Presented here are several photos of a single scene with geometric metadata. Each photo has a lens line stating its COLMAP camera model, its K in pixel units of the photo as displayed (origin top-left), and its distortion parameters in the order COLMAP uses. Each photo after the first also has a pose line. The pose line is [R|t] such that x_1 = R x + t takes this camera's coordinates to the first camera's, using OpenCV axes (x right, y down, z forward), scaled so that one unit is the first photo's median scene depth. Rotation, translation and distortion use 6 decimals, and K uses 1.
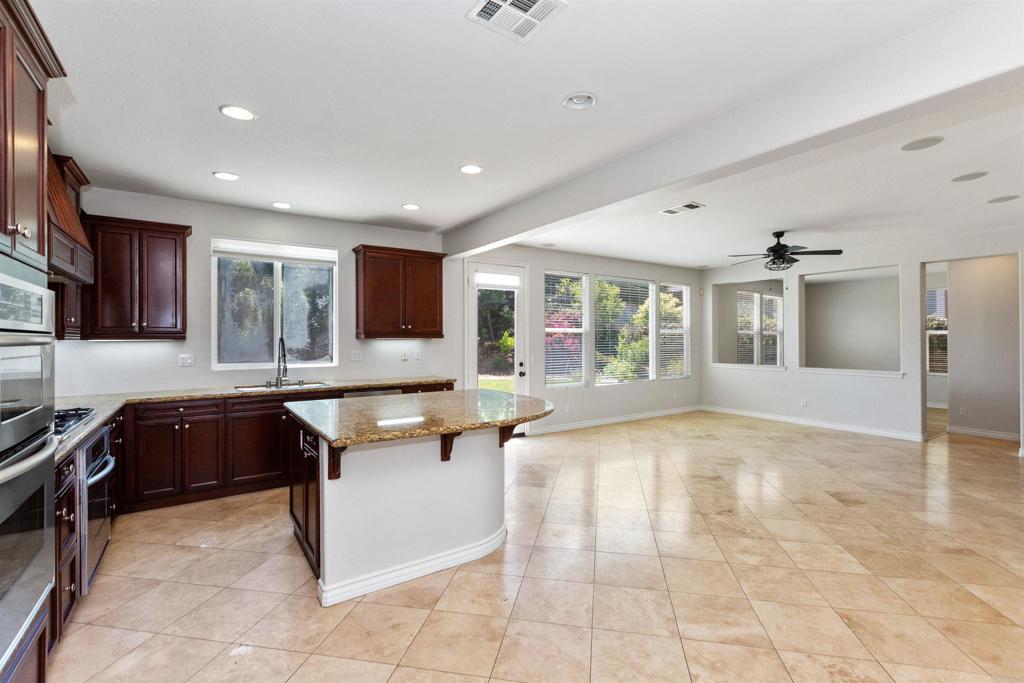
lens RADIAL K [[463.2, 0, 512.3], [0, 463.2, 336.0], [0, 0, 1]] dist [0.009052, -0.002311]
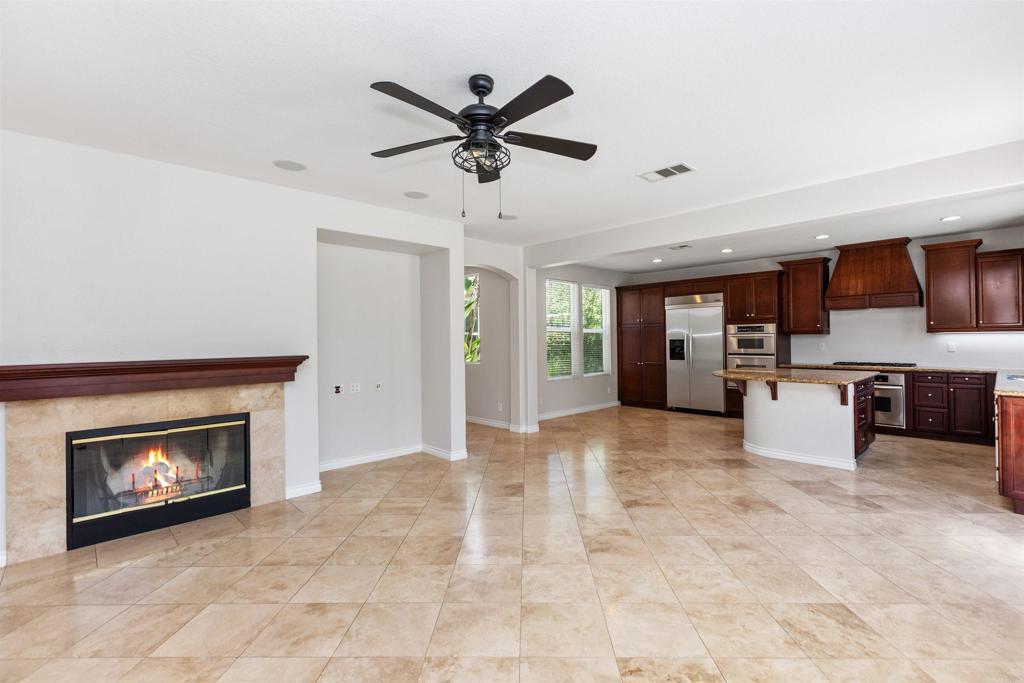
lens RADIAL K [[463.2, 0, 508.9], [0, 463.2, 337.9], [0, 0, 1]] dist [0.009052, -0.002311]
pose [[-0.988386, 0.012896, -0.151413, 0.662452], [0.014863, 0.999819, -0.011869, 0.016030], [0.151233, -0.013982, -0.988399, 1.530197]]
